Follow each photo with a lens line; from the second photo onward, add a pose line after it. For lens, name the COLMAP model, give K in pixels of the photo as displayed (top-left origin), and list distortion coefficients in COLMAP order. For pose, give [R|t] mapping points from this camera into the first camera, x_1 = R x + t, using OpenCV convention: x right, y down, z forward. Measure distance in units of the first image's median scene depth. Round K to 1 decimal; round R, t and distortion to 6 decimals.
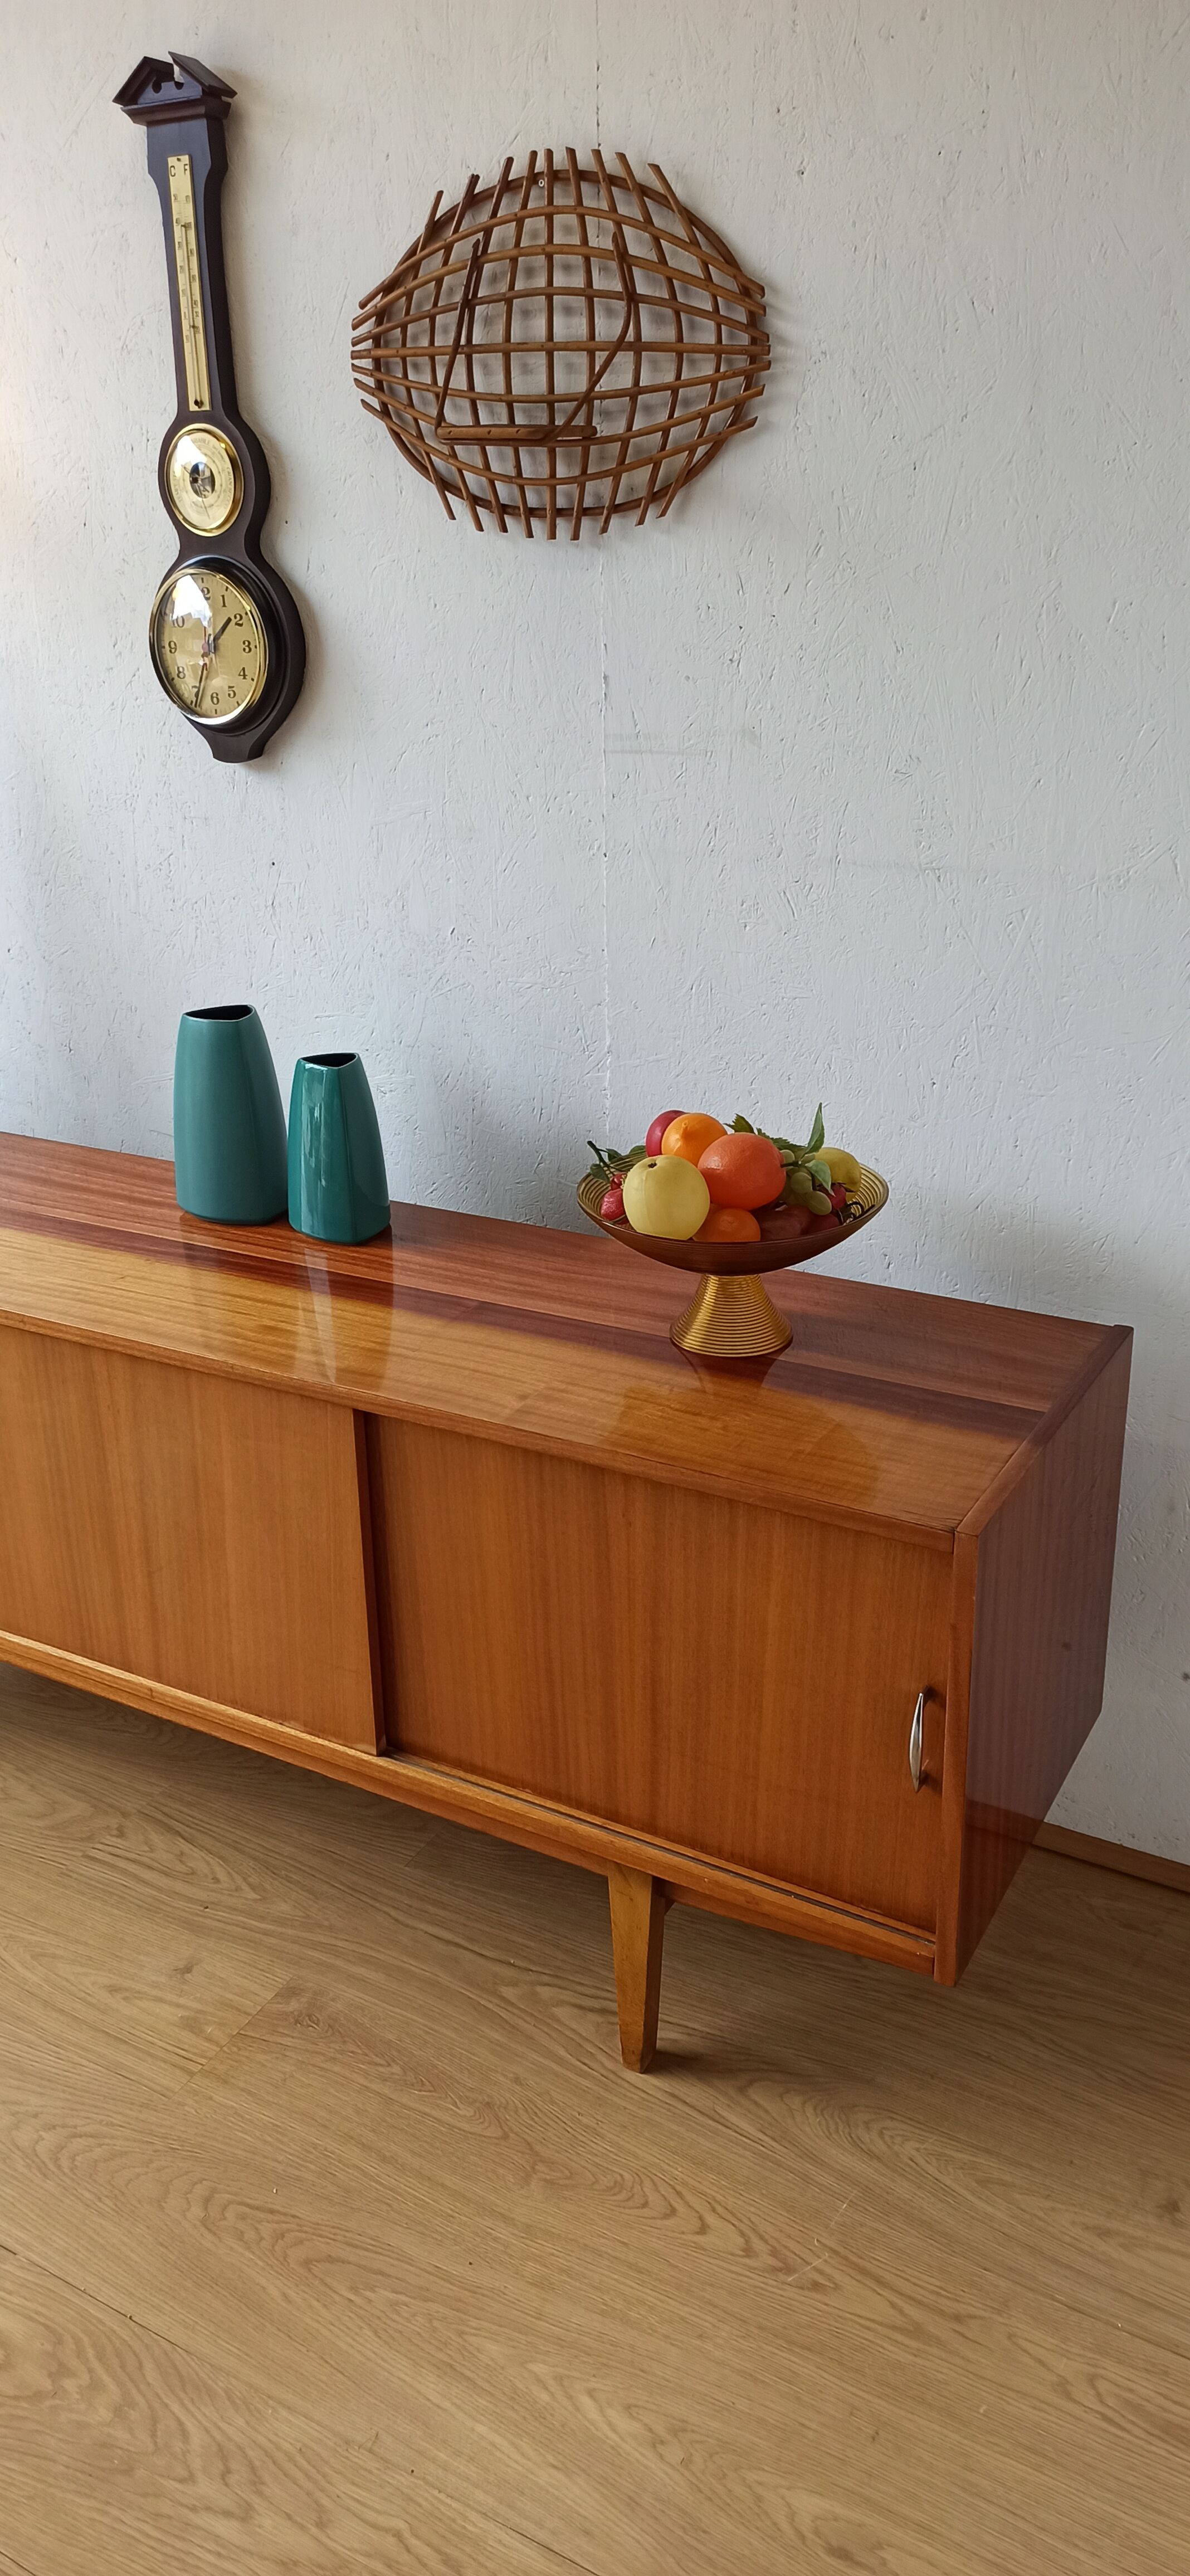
lens RADIAL K [[1897.0, 0, 587.6], [0, 1897.0, 1279.8], [0, 0, 1]] dist [0.079737, -0.106969]
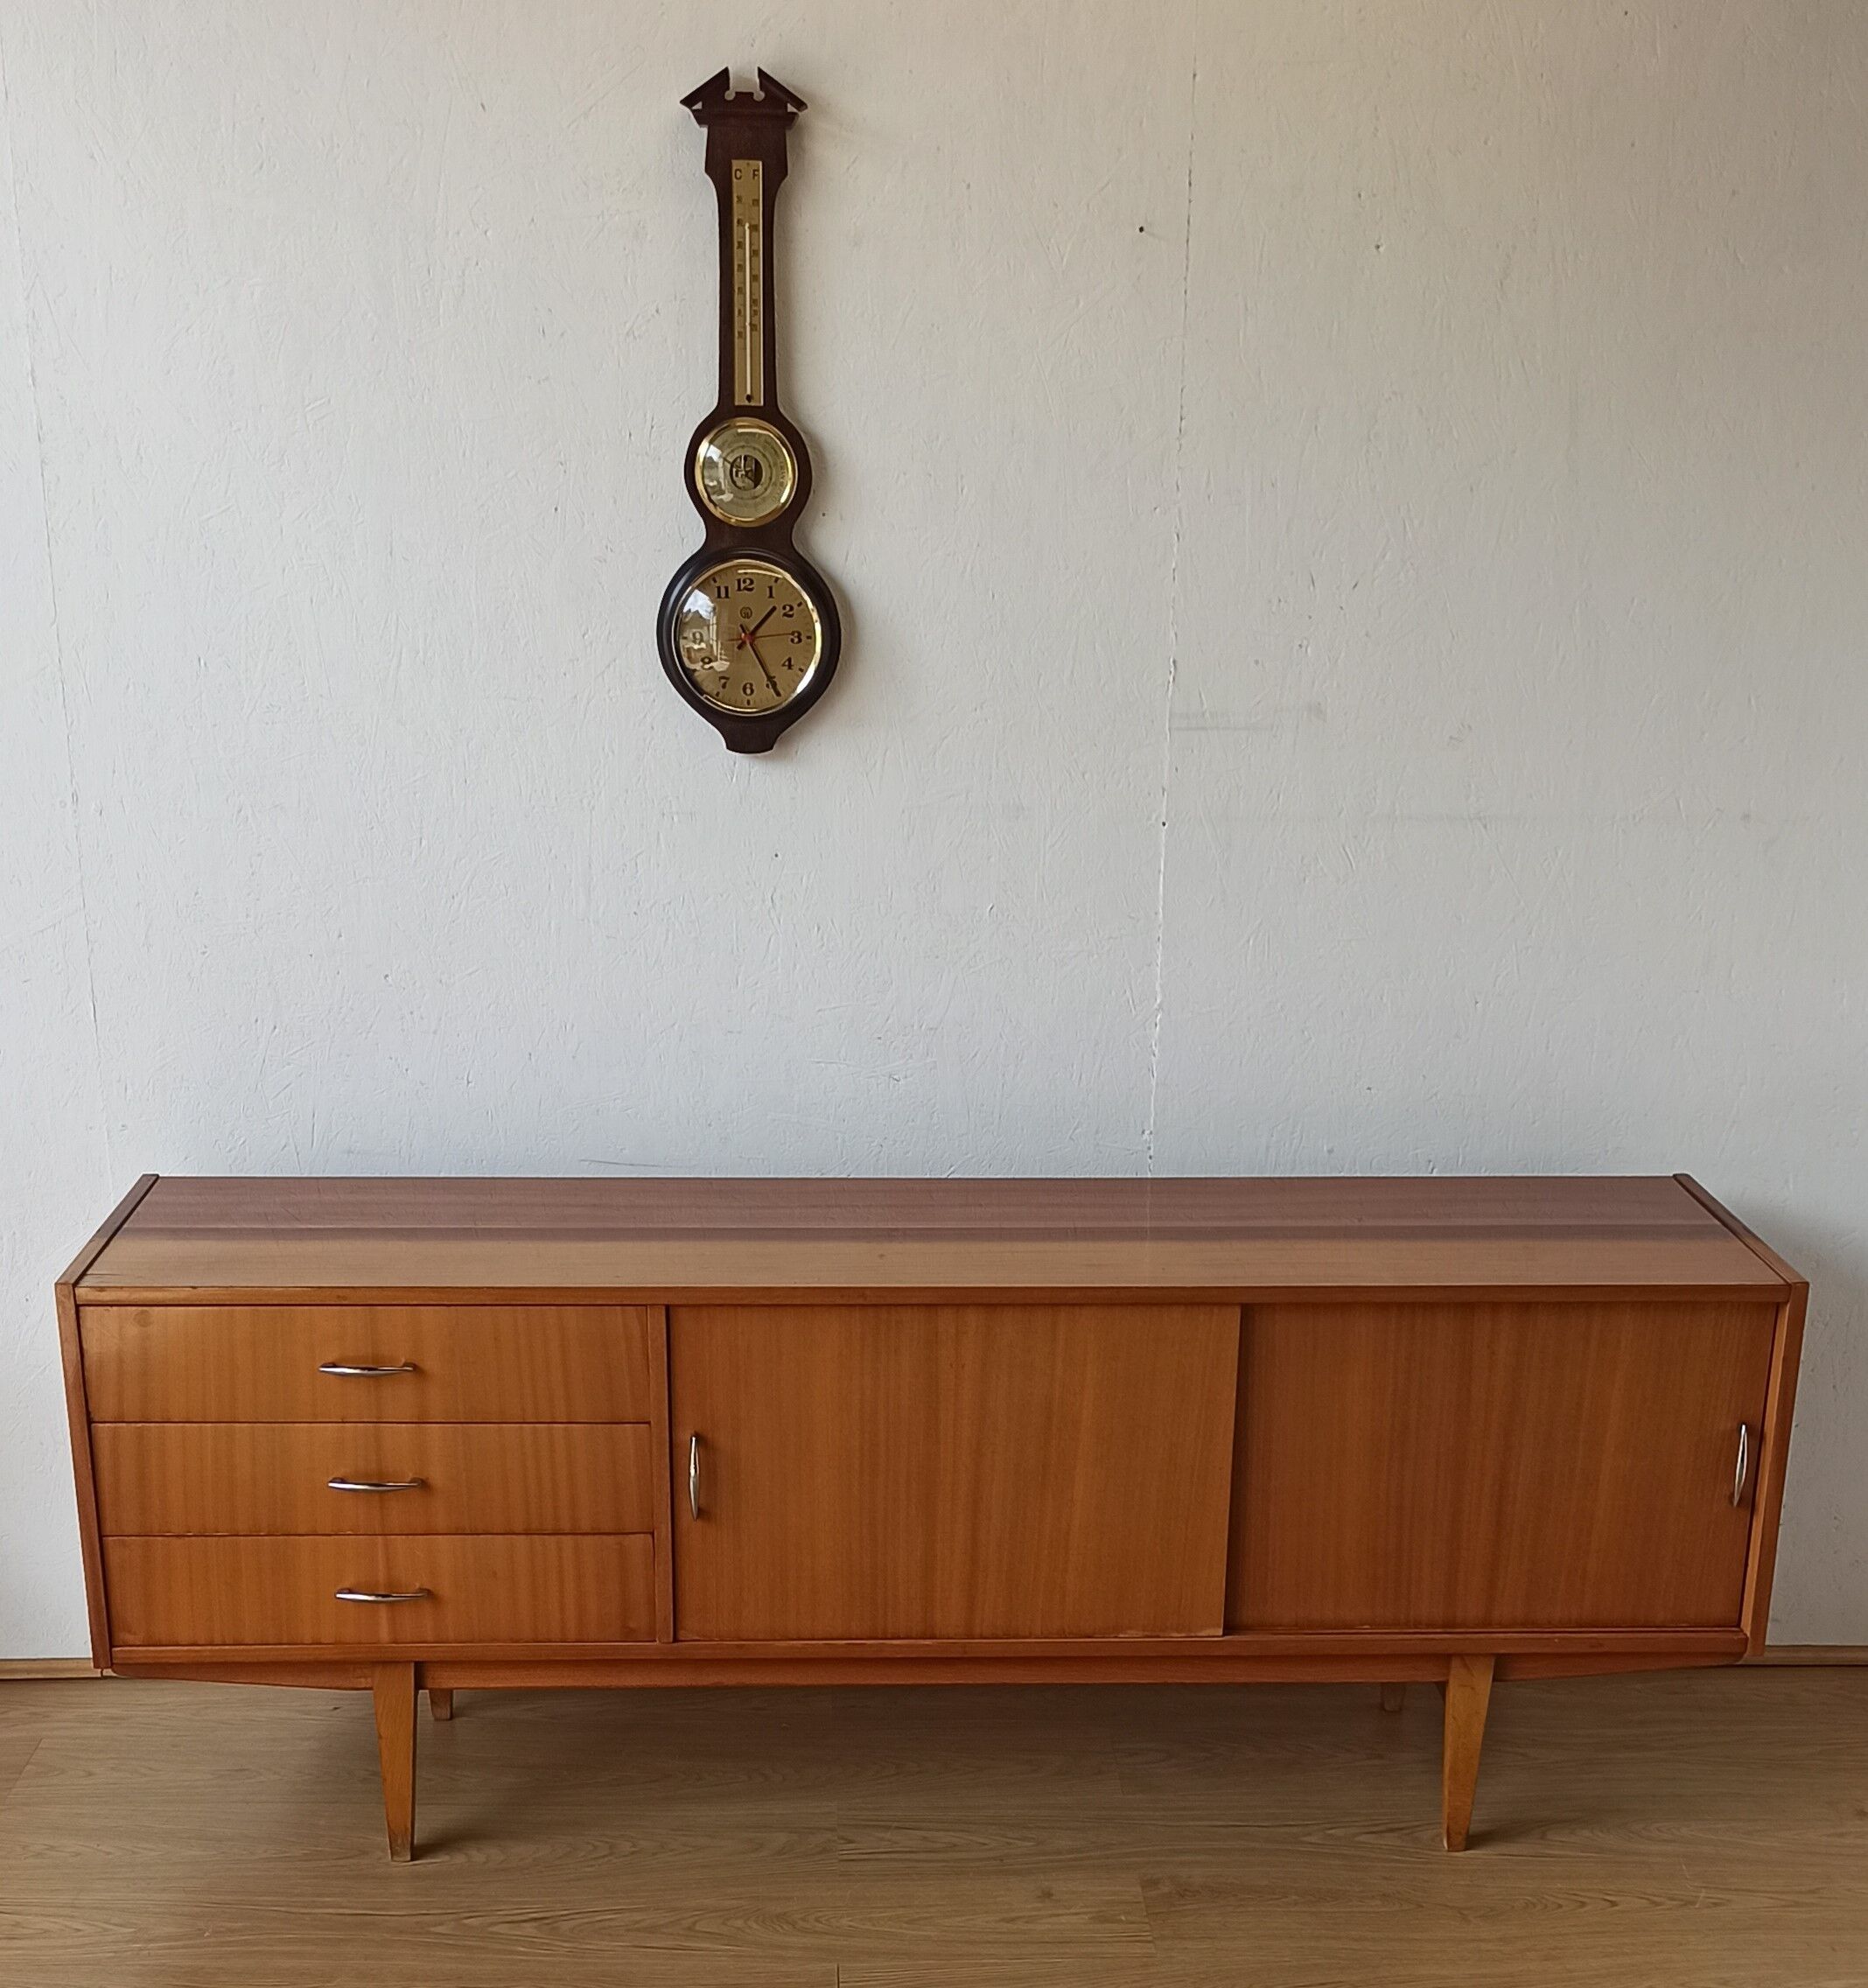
lens RADIAL K [[2990.8, 0, 925.9], [0, 2990.8, 1551.9], [0, 0, 1]] dist [0.079279, -0.127197]
pose [[0.845732, -0.165627, 0.507253, -1.144170], [0.167535, 0.984959, 0.042278, 0.098814], [-0.506626, 0.049227, 0.860760, -0.422487]]
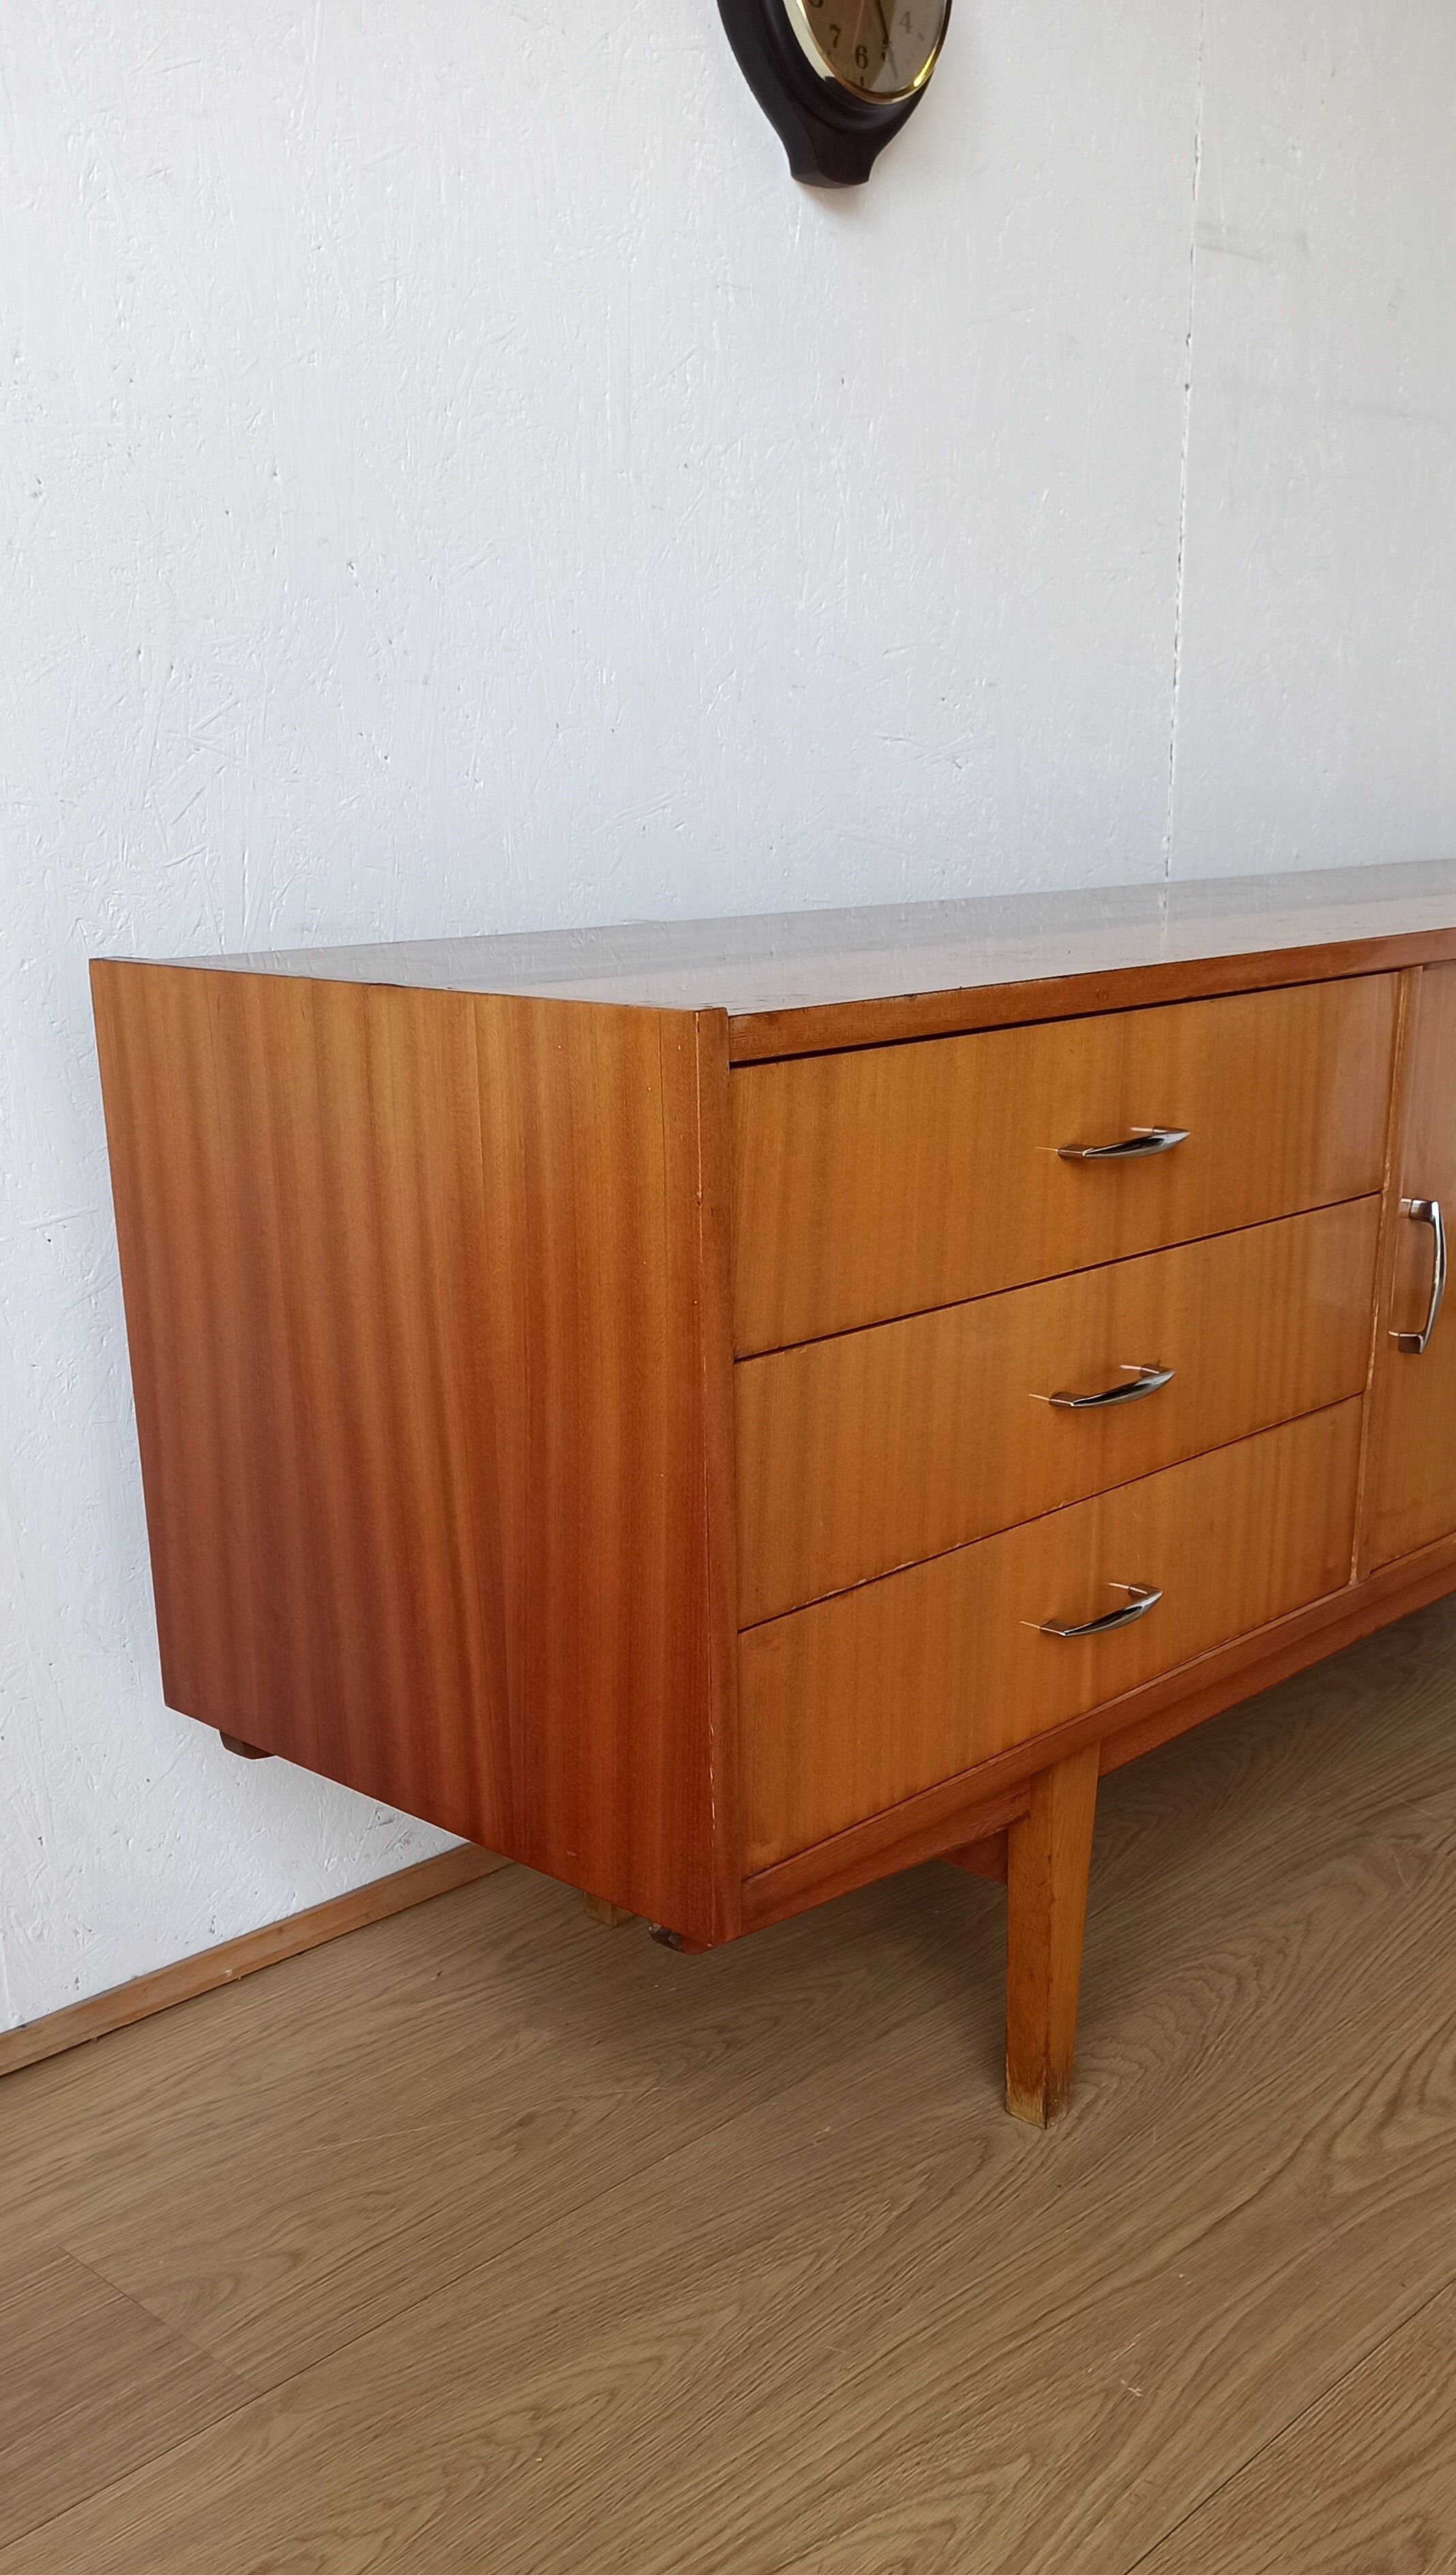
lens RADIAL K [[2336.4, 0, 719.4], [0, 2336.4, 1576.7], [0, 0, 1]] dist [0.065463, -0.079973]
pose [[0.237026, -0.297787, 0.924739, -1.197159], [0.362263, 0.910303, 0.200284, -0.044130], [-0.901434, 0.287526, 0.323643, 1.095423]]
